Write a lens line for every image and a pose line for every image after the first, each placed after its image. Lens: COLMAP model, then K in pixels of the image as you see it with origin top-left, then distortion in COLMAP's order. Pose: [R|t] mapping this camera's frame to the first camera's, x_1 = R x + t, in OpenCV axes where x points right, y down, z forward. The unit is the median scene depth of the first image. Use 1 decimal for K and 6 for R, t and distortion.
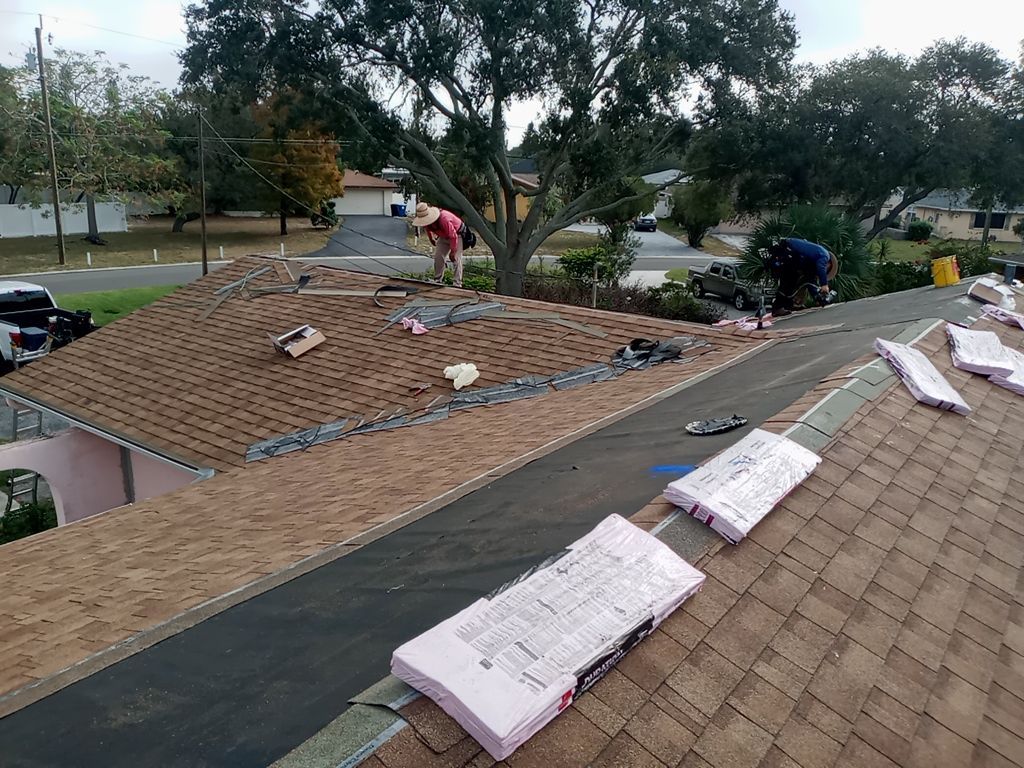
lens RADIAL K [[807.3, 0, 512.0], [0, 807.3, 384.0], [0, 0, 1]] dist [0.003452, -0.000456]
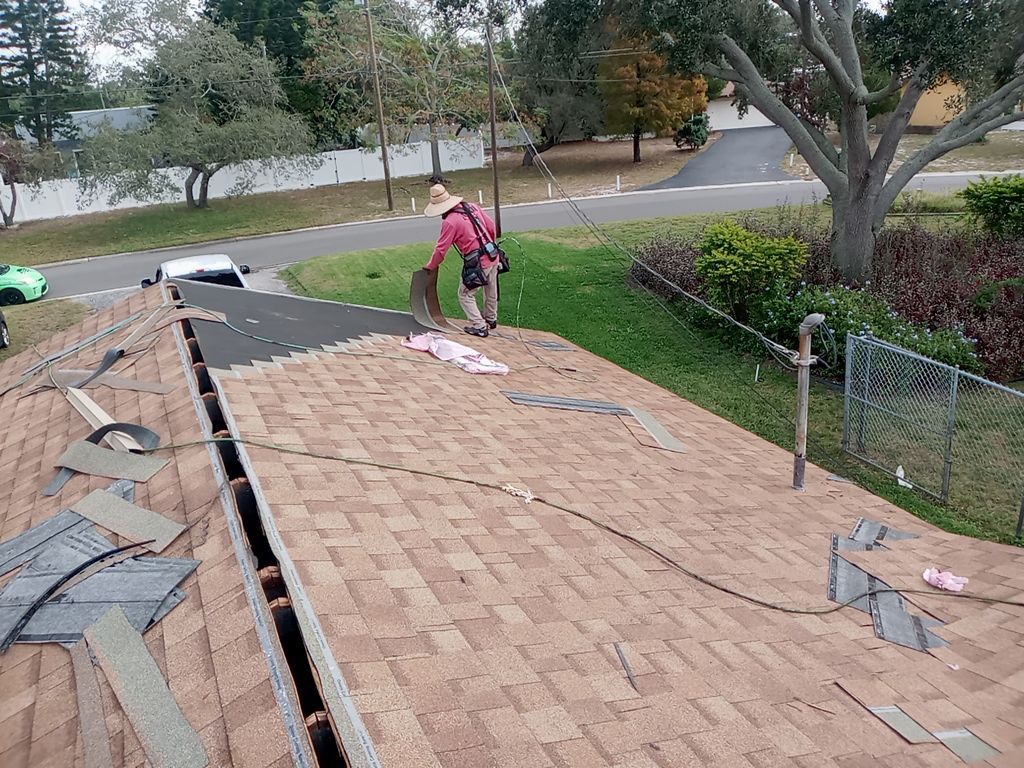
lens RADIAL K [[807.3, 0, 512.0], [0, 807.3, 384.0], [0, 0, 1]] dist [0.003452, -0.000456]
pose [[0.872359, 0.077929, -0.482615, 0.047782], [-0.027597, 0.993489, 0.110537, -0.045092], [0.488087, -0.083109, 0.868829, 0.181433]]
